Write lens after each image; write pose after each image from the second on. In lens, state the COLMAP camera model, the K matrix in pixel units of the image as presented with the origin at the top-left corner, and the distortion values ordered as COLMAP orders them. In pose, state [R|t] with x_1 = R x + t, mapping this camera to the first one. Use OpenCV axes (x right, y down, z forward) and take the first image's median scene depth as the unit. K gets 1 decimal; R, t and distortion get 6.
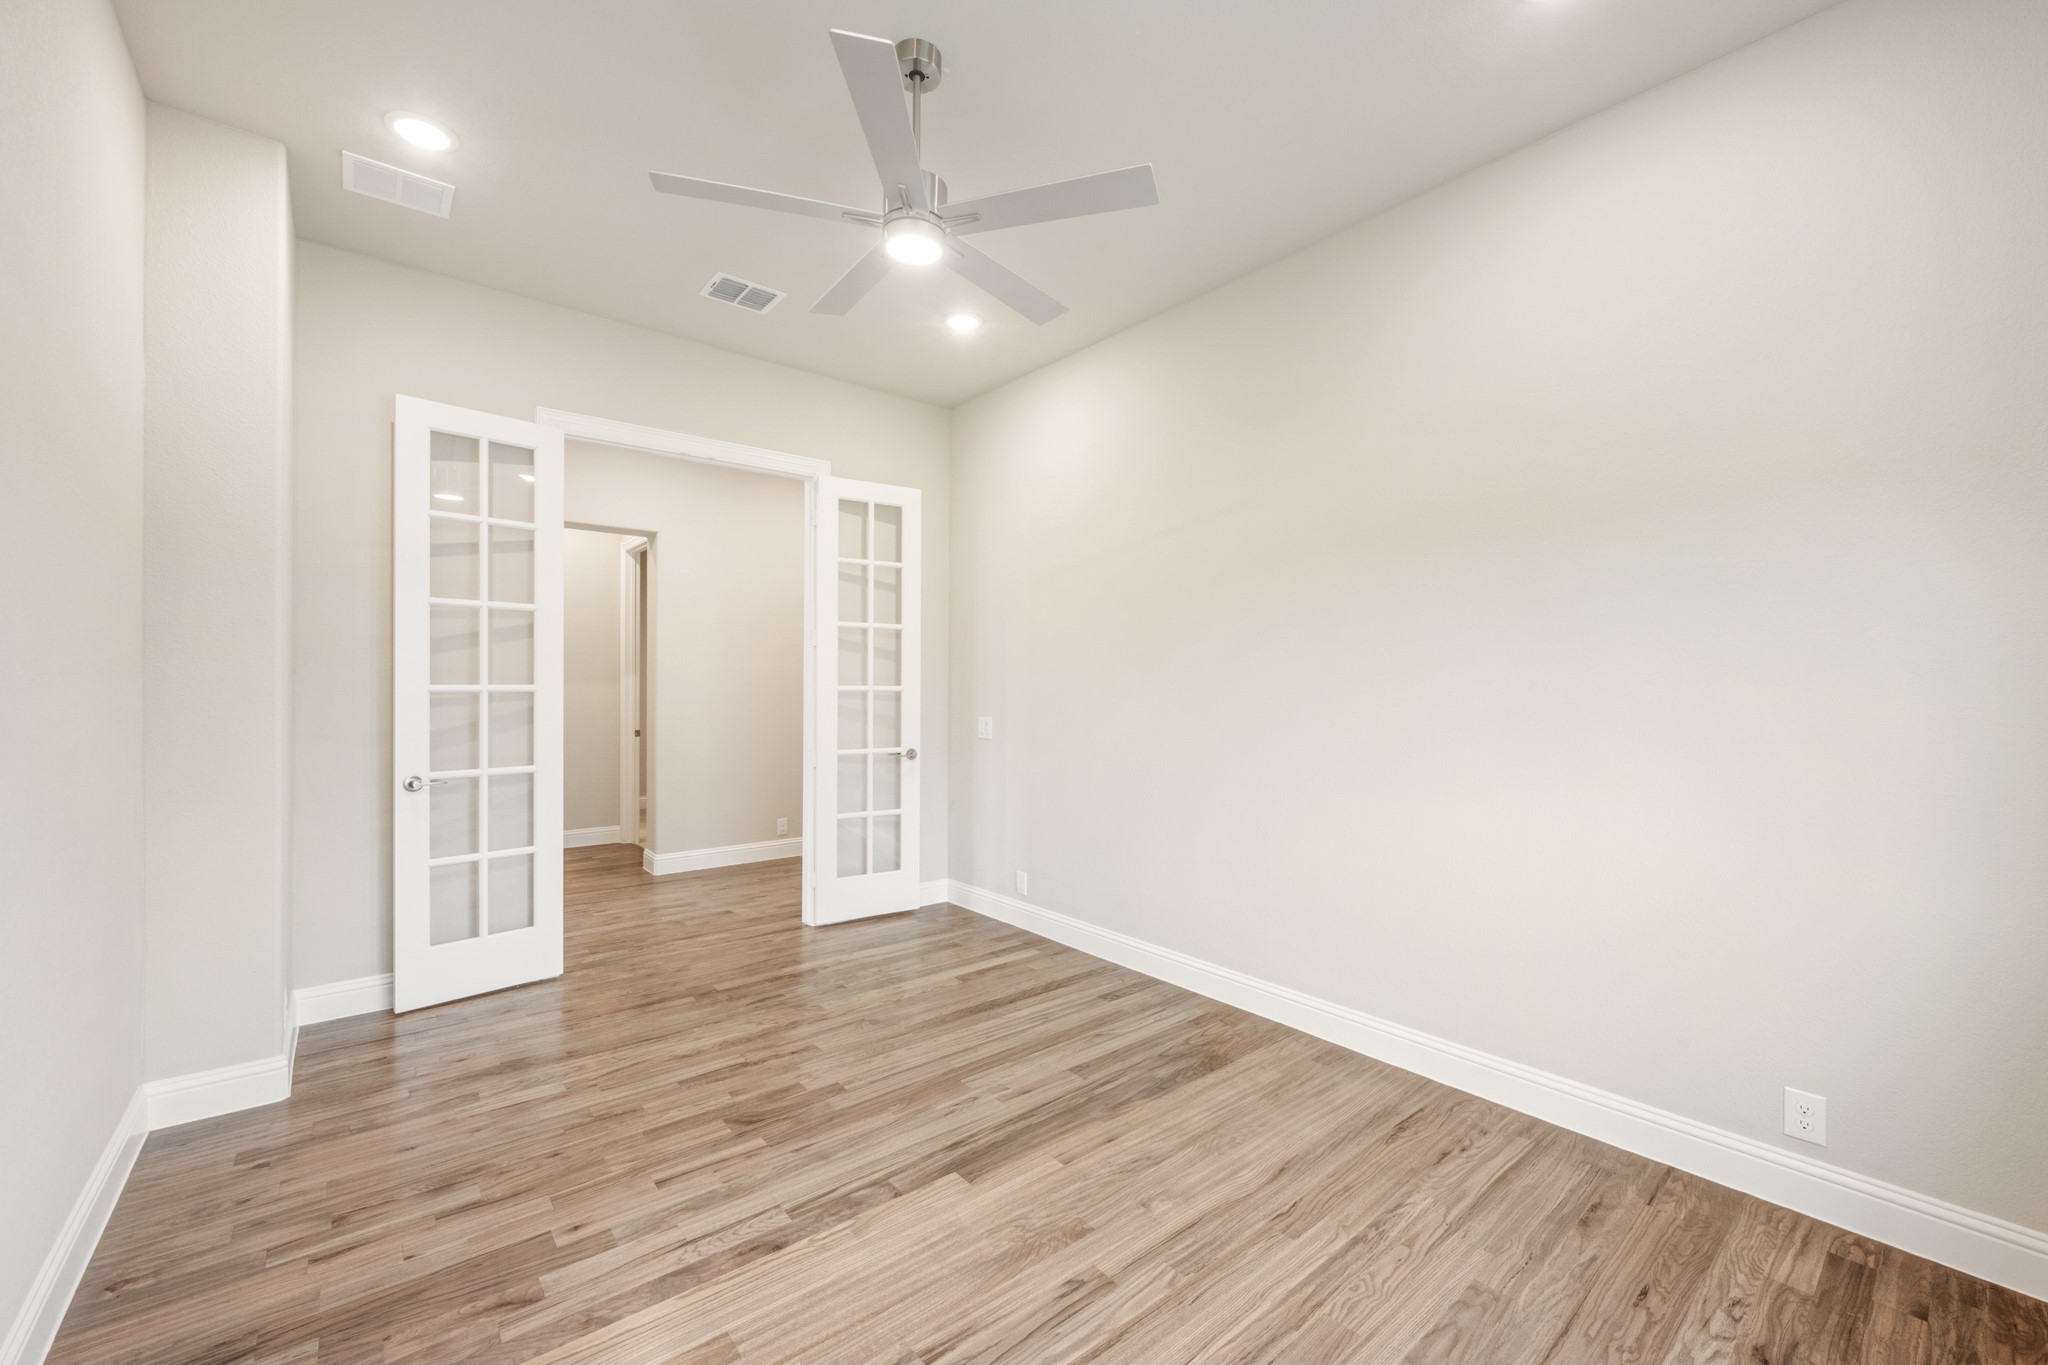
lens RADIAL K [[828.7, 0, 1025.8], [0, 828.7, 681.4], [0, 0, 1]] dist [-0.000589, -0.000085]
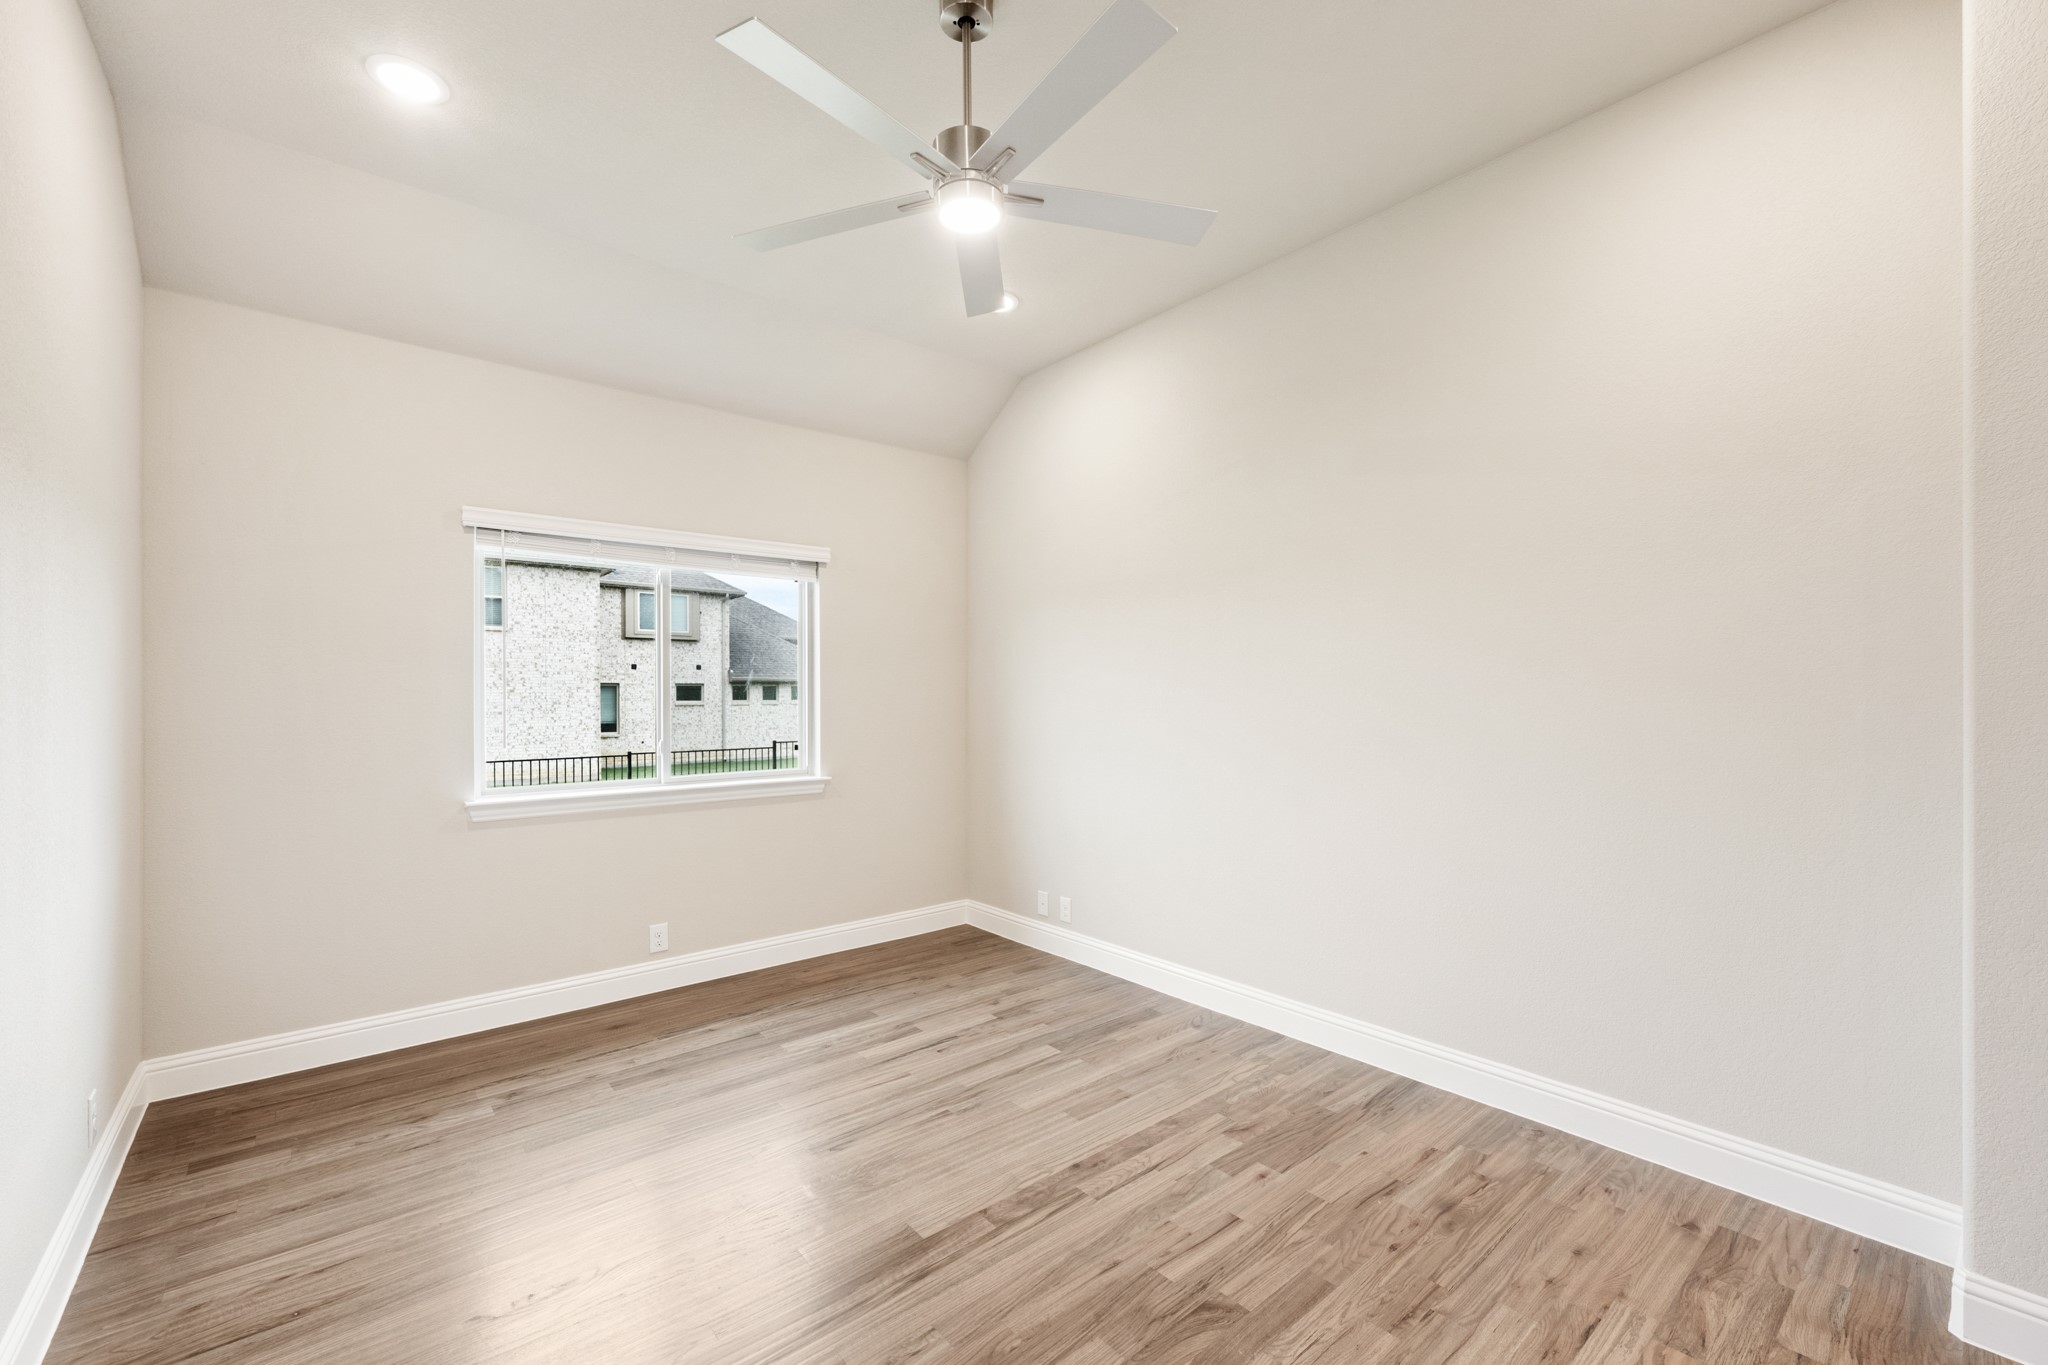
lens RADIAL K [[828.7, 0, 1025.8], [0, 828.7, 681.4], [0, 0, 1]] dist [-0.000589, -0.000085]
pose [[-0.999983, -0.001062, -0.005646, -0.196287], [-0.000921, 0.999691, -0.024854, 0.012490], [0.005671, -0.024848, -0.999675, 1.975914]]
